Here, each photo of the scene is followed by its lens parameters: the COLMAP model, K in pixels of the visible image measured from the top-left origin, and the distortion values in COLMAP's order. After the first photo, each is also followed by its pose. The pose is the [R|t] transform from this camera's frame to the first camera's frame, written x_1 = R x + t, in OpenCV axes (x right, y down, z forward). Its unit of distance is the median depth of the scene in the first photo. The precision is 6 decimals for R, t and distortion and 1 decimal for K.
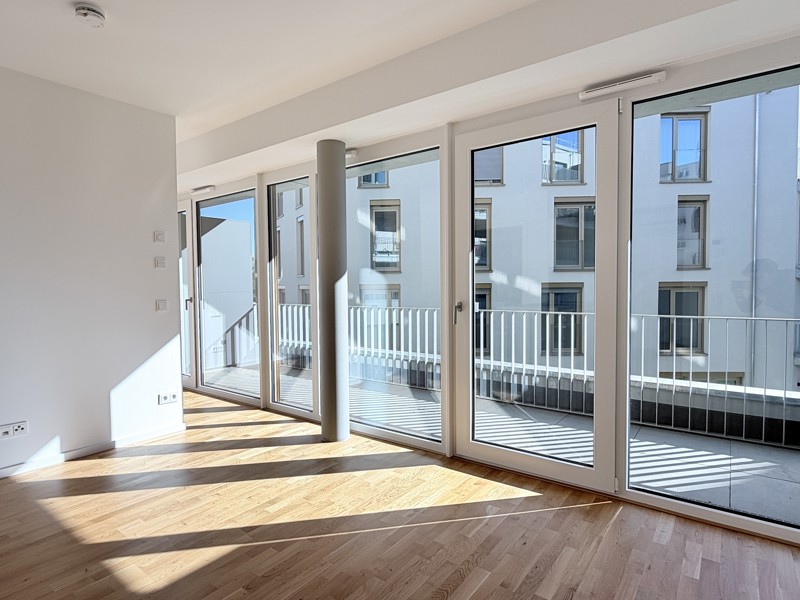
lens RADIAL K [[441.8, 0, 397.1], [0, 441.8, 295.9], [0, 0, 1]] dist [-0.013348, -0.002705]
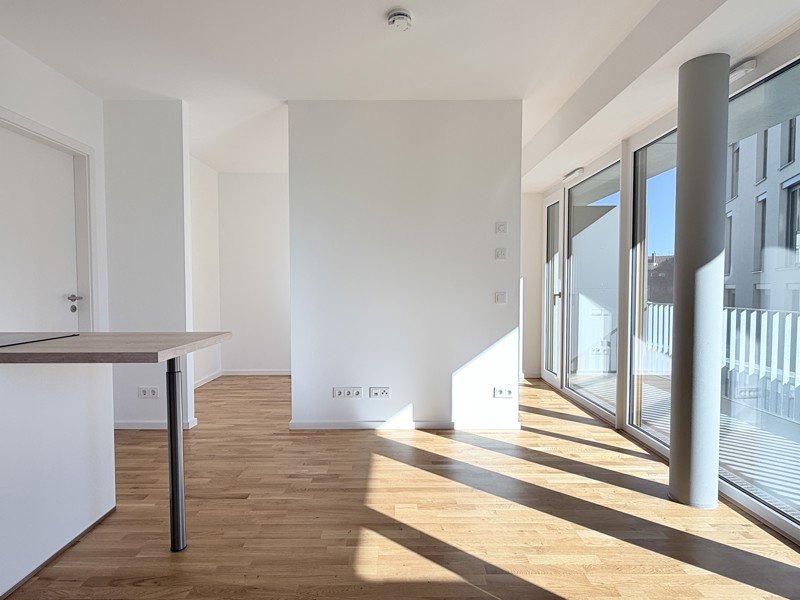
lens RADIAL K [[441.8, 0, 399.6], [0, 441.8, 301.1], [0, 0, 1]] dist [-0.013348, -0.002705]
pose [[0.596609, 0.035586, -0.801743, 0.113350], [-0.025532, 0.999352, 0.025358, 0.010342], [0.802126, 0.005341, 0.597131, 0.219613]]
